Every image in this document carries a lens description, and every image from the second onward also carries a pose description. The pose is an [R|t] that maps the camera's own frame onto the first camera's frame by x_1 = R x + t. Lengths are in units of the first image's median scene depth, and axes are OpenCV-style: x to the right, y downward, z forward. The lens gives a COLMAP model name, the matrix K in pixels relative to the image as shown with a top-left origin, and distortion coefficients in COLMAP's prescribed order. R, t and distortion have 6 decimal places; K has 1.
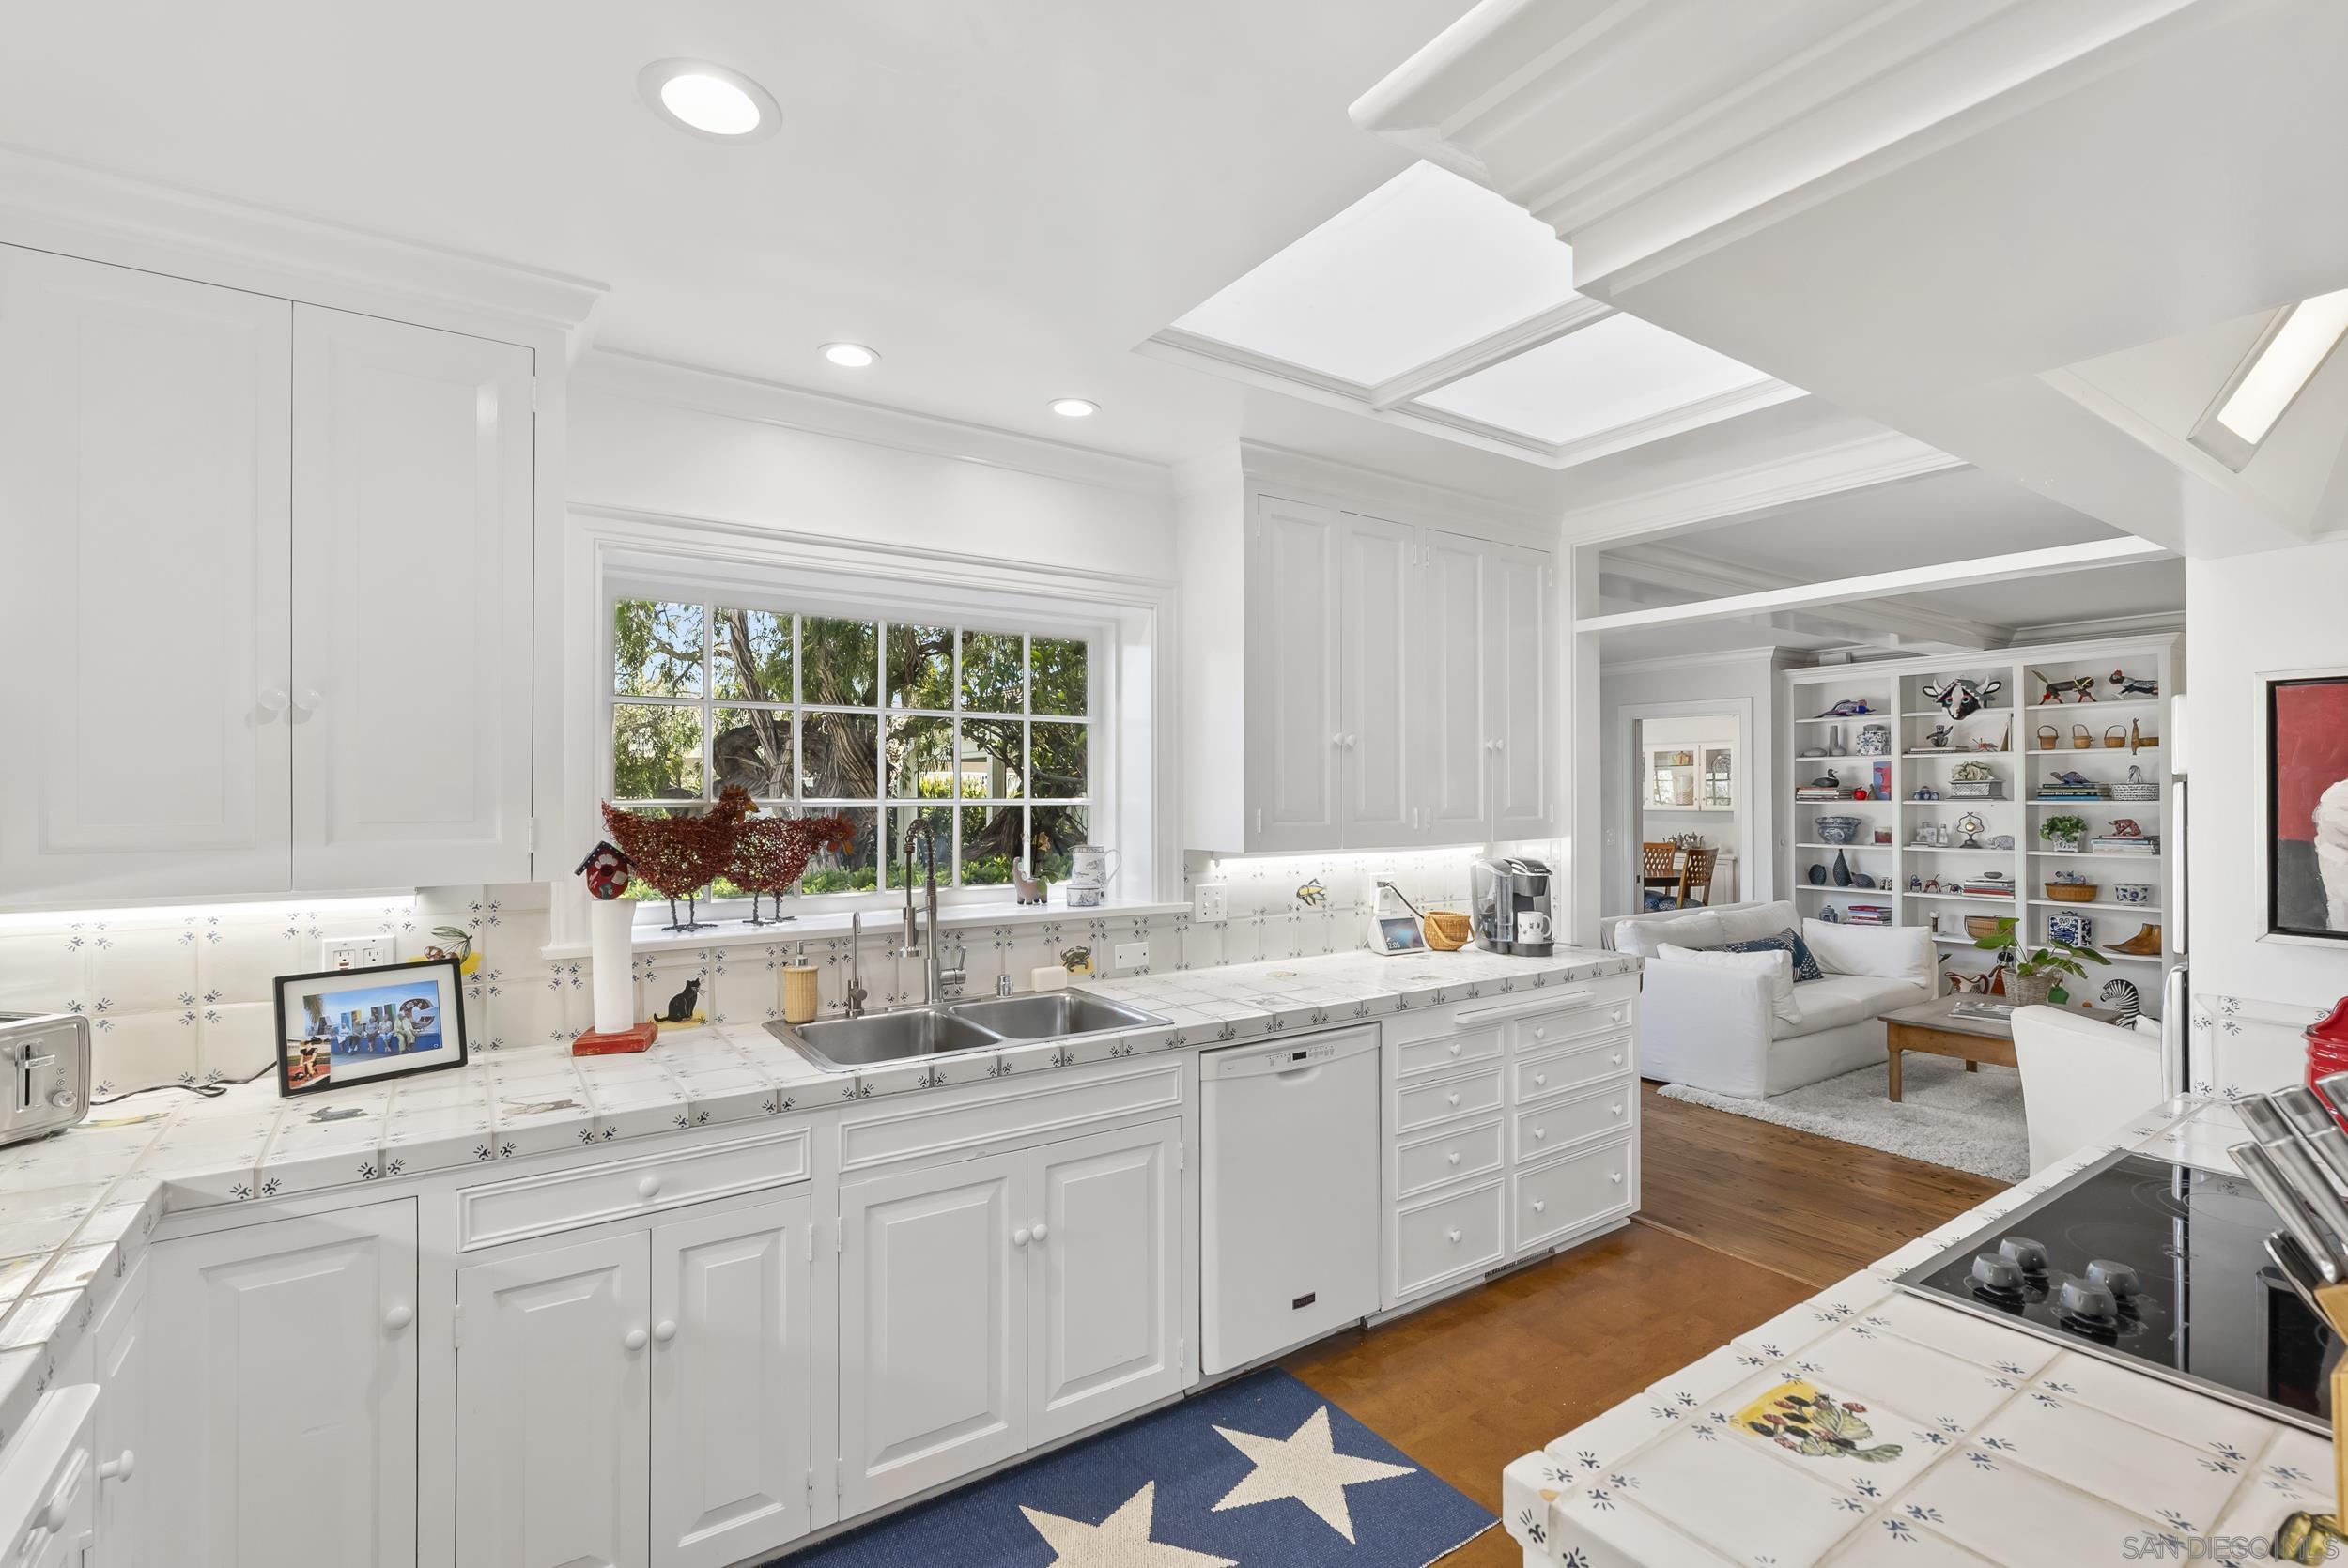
lens RADIAL K [[1066.9, 0, 1178.6], [0, 1066.9, 788.6], [0, 0, 1]] dist [-0.004632, -0.000048]
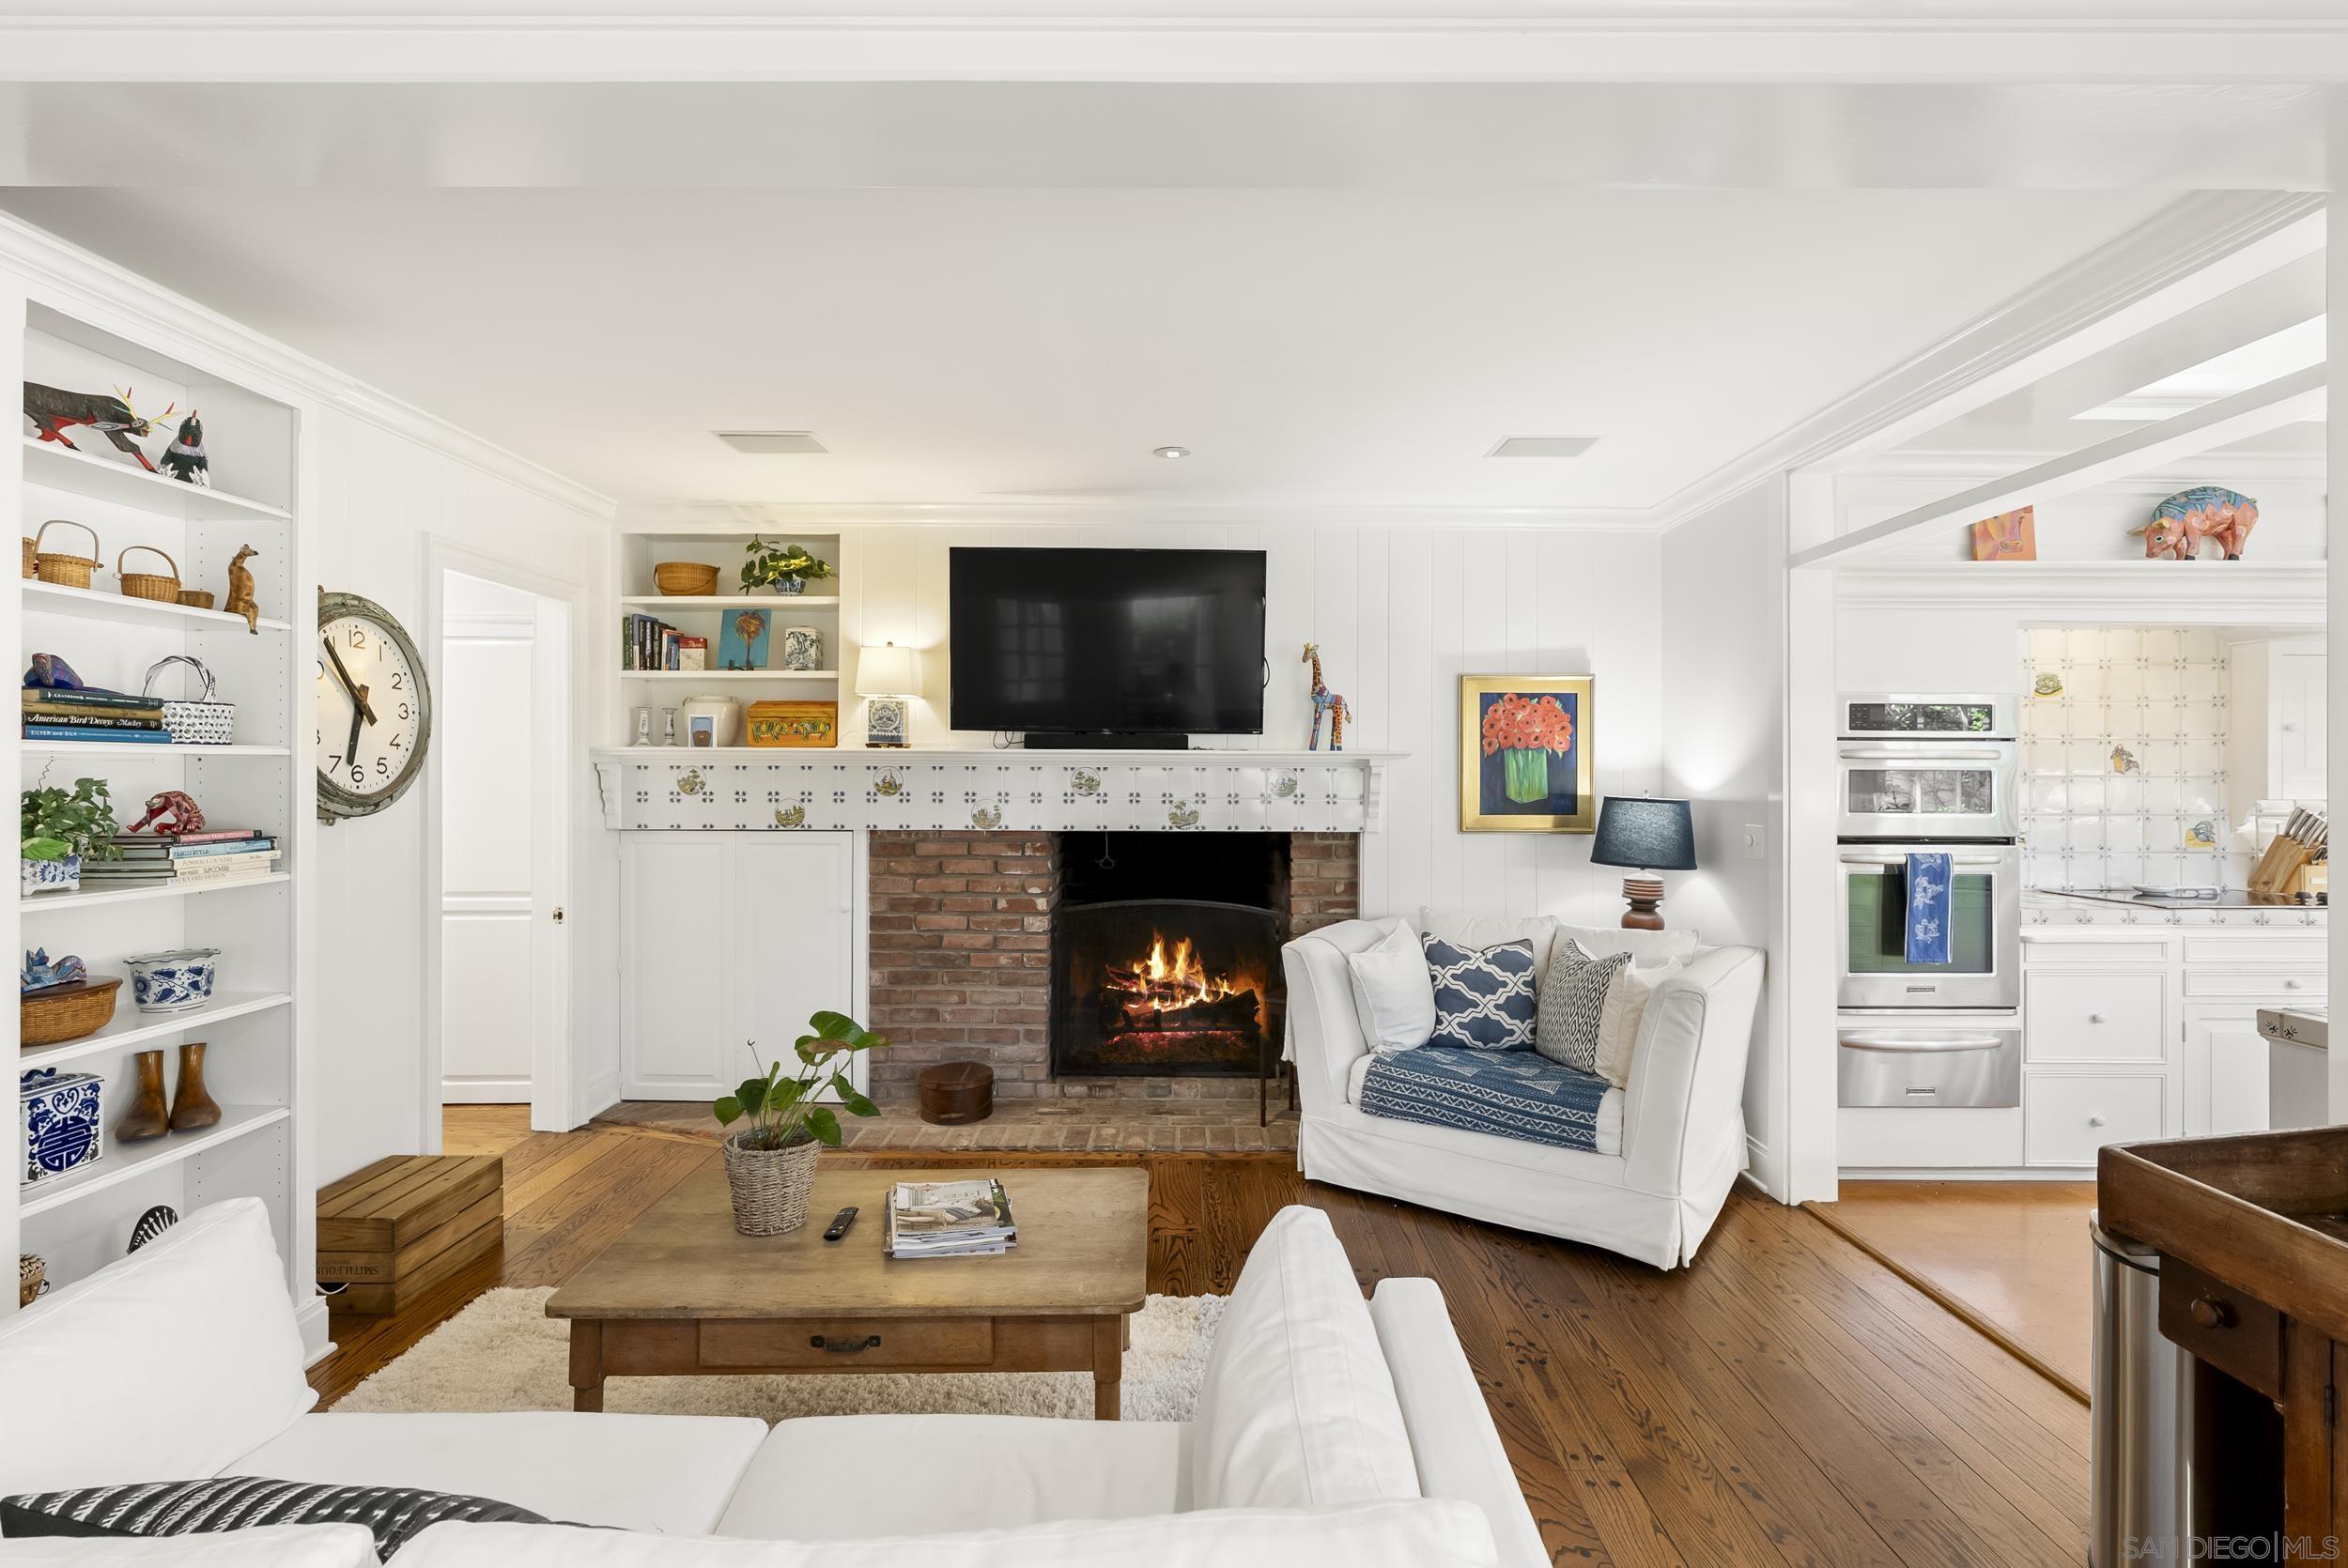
lens RADIAL K [[1079.7, 0, 1174.0], [0, 1079.7, 784.0], [0, 0, 1]] dist [-0.002533, -0.000161]
pose [[-0.821062, -0.006350, 0.570804, 0.351400], [-0.005966, 0.999979, 0.002543, 0.022428], [-0.570808, -0.001317, -0.821083, 1.076599]]
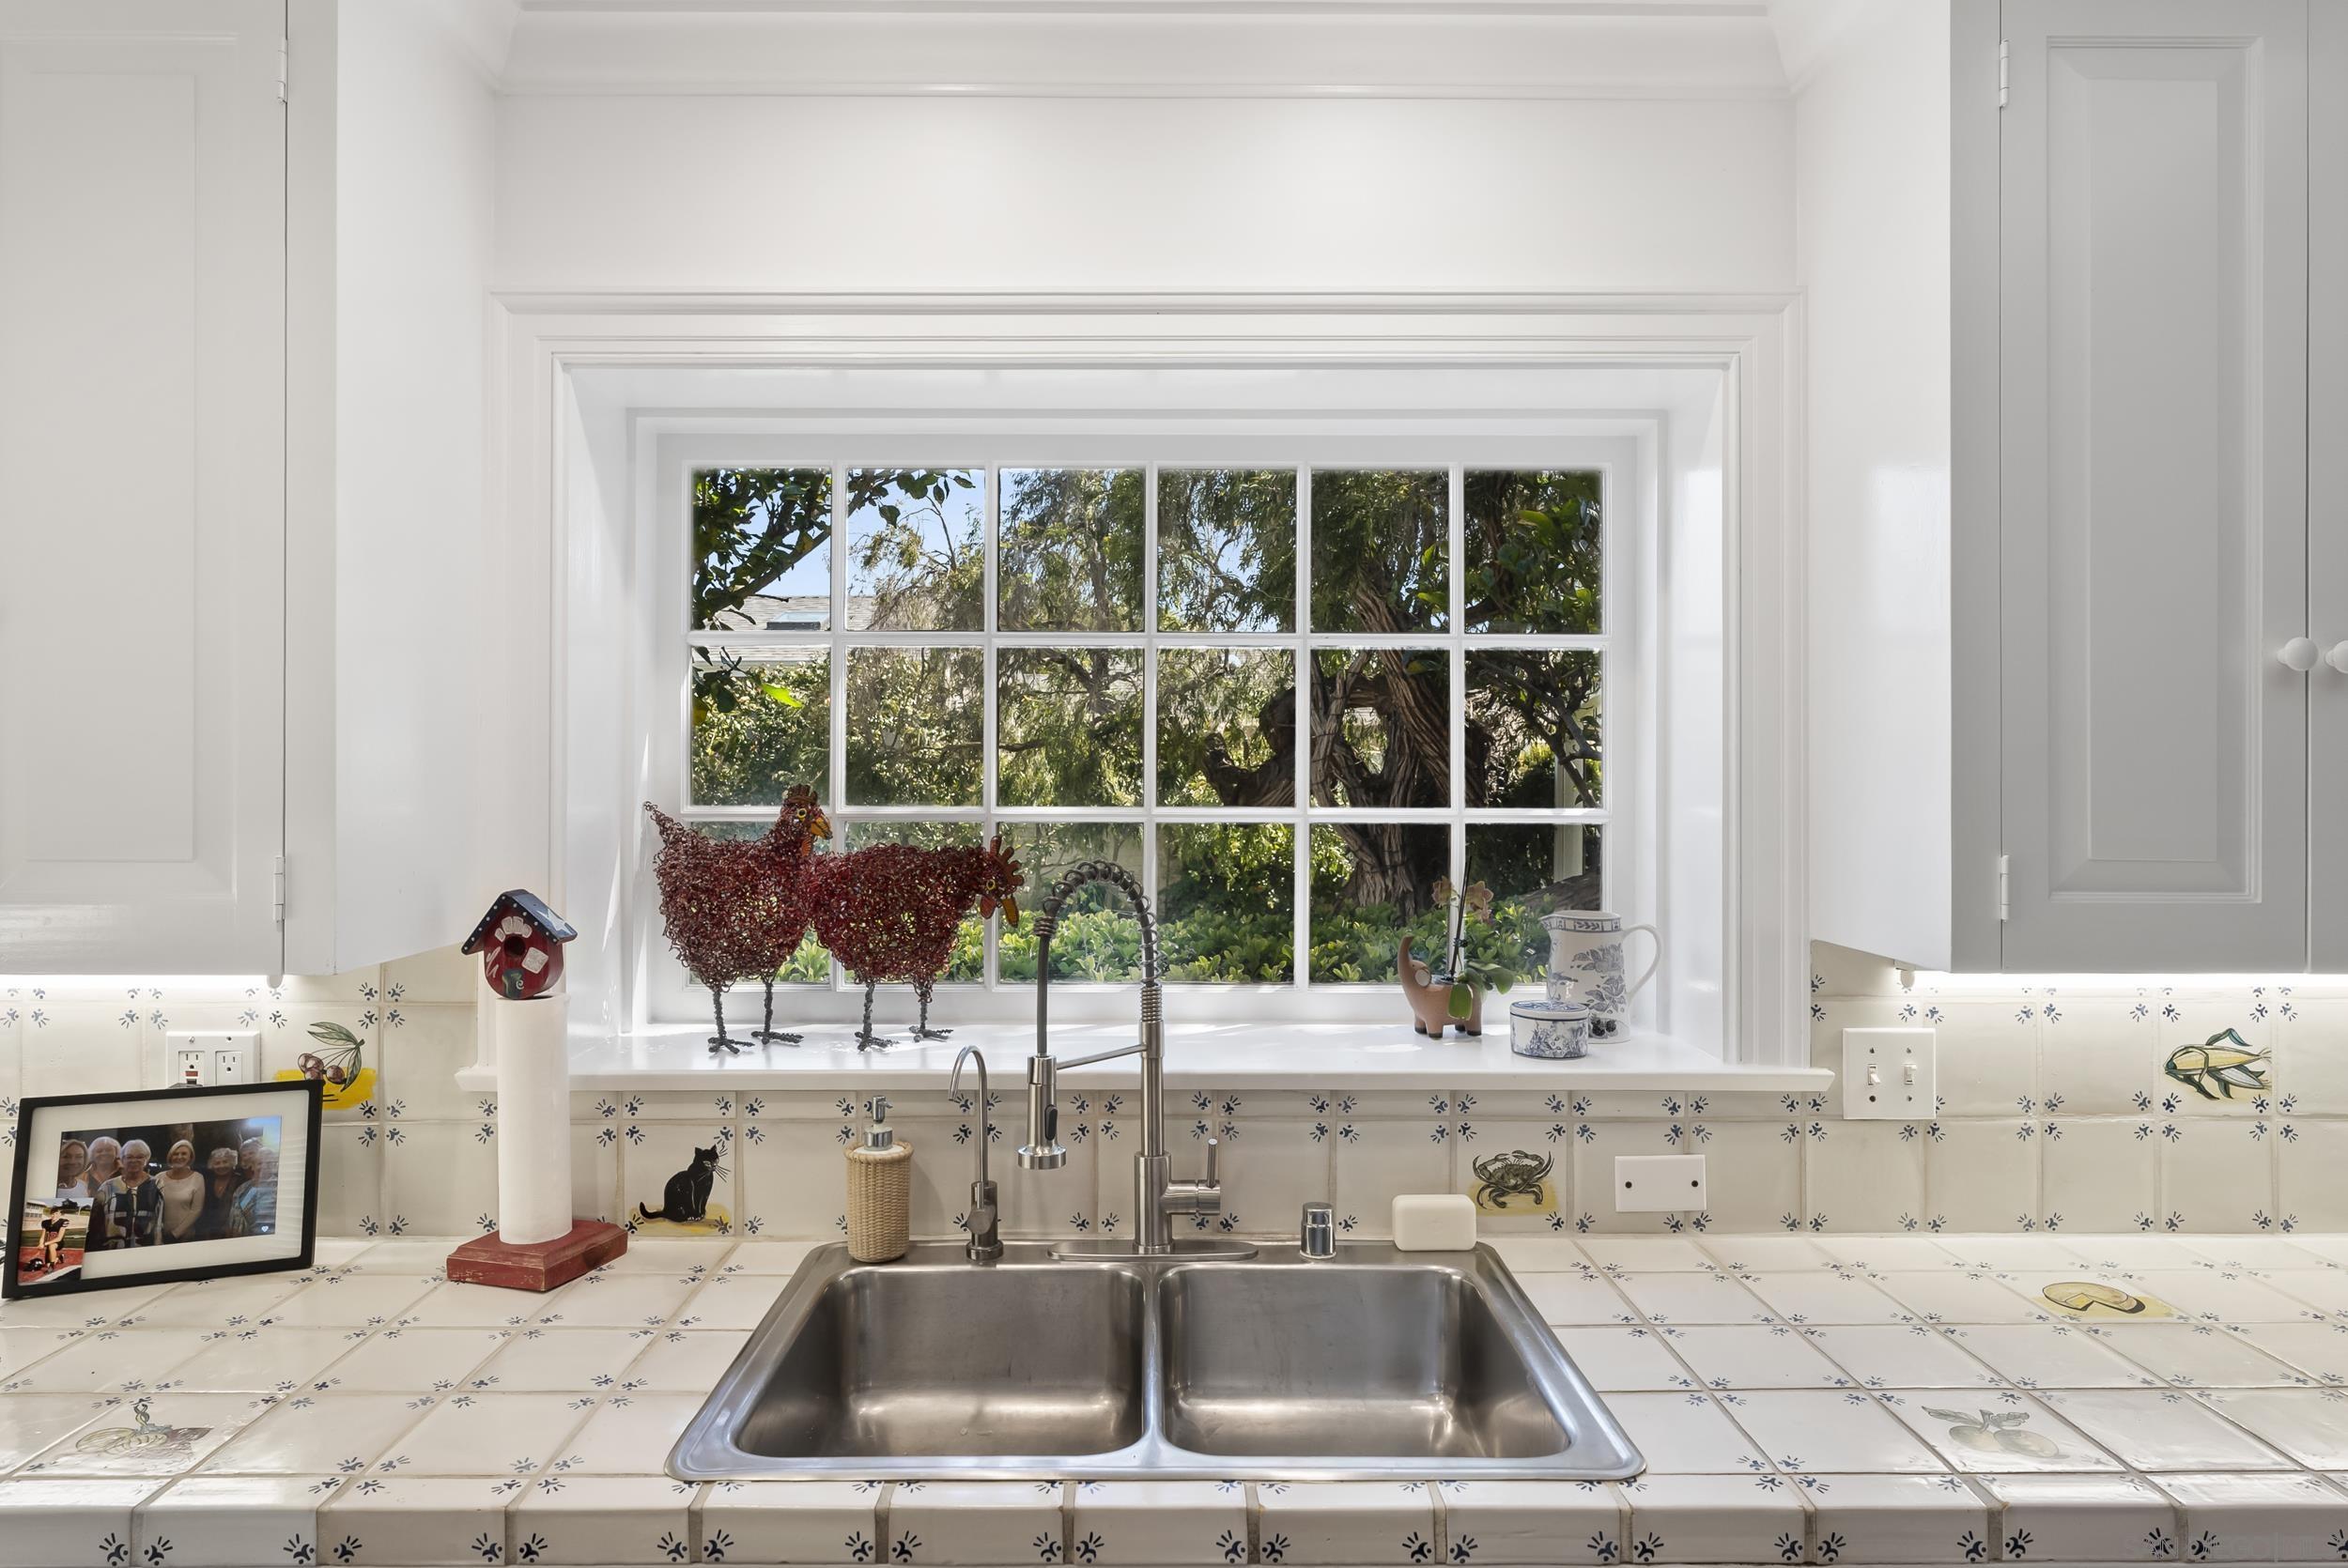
lens RADIAL K [[1347.4, 0, 1162.8], [0, 1347.4, 770.3], [0, 0, 1]] dist [-0.001879, 0.000652]
pose [[0.827971, 0.002754, -0.560765, 0.048625], [0.001030, 0.999979, 0.006431, -0.006618], [0.560770, -0.005902, 0.827950, 0.232336]]
